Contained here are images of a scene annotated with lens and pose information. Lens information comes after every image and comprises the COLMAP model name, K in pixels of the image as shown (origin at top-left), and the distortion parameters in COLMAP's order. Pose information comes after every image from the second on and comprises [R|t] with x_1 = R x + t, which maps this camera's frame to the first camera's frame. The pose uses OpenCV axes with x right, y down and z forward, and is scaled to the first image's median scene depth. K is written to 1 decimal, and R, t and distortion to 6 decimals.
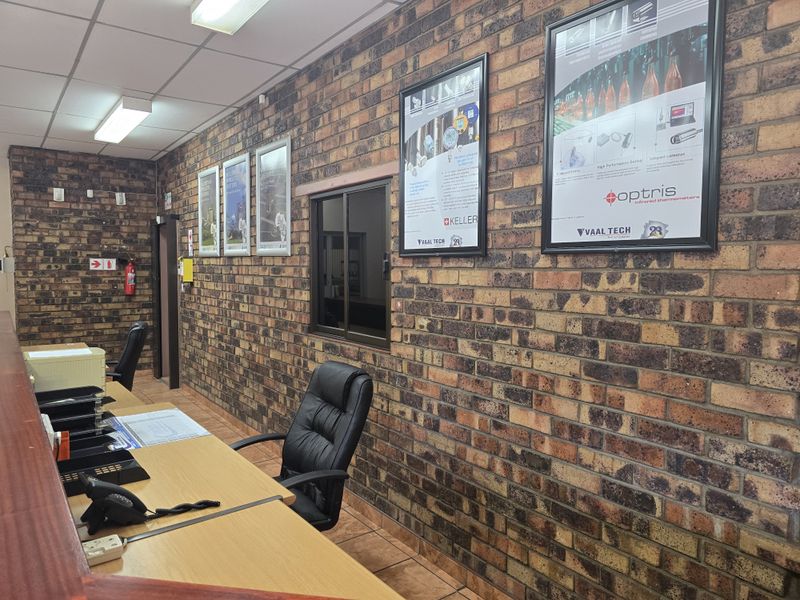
lens RADIAL K [[538.1, 0, 396.0], [0, 538.1, 300.0], [0, 0, 1]] dist [0.040136, -0.002580]
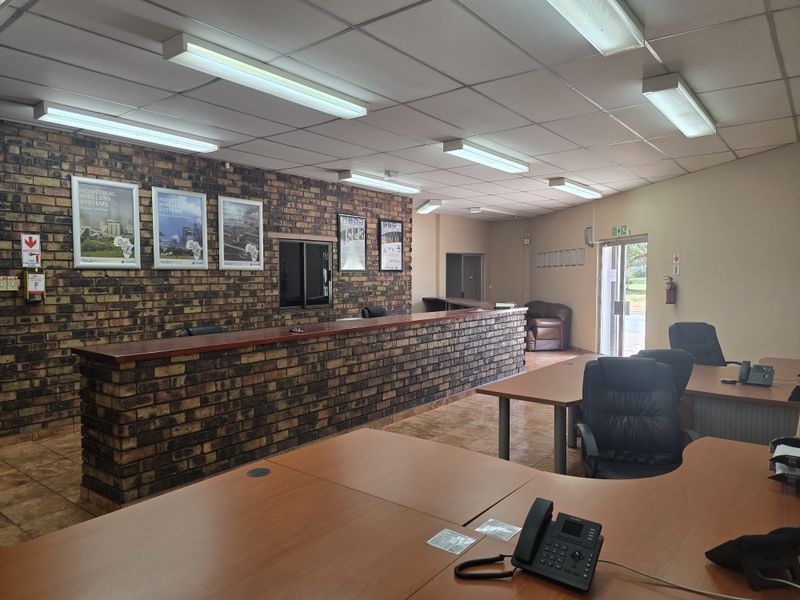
lens RADIAL K [[538.1, 0, 396.0], [0, 538.1, 300.0], [0, 0, 1]] dist [0.040136, -0.002580]
pose [[-0.267360, -0.055403, 0.962003, -2.691498], [0.059565, 0.995486, 0.073886, -0.123115], [-0.961754, 0.077056, -0.262853, 1.432425]]
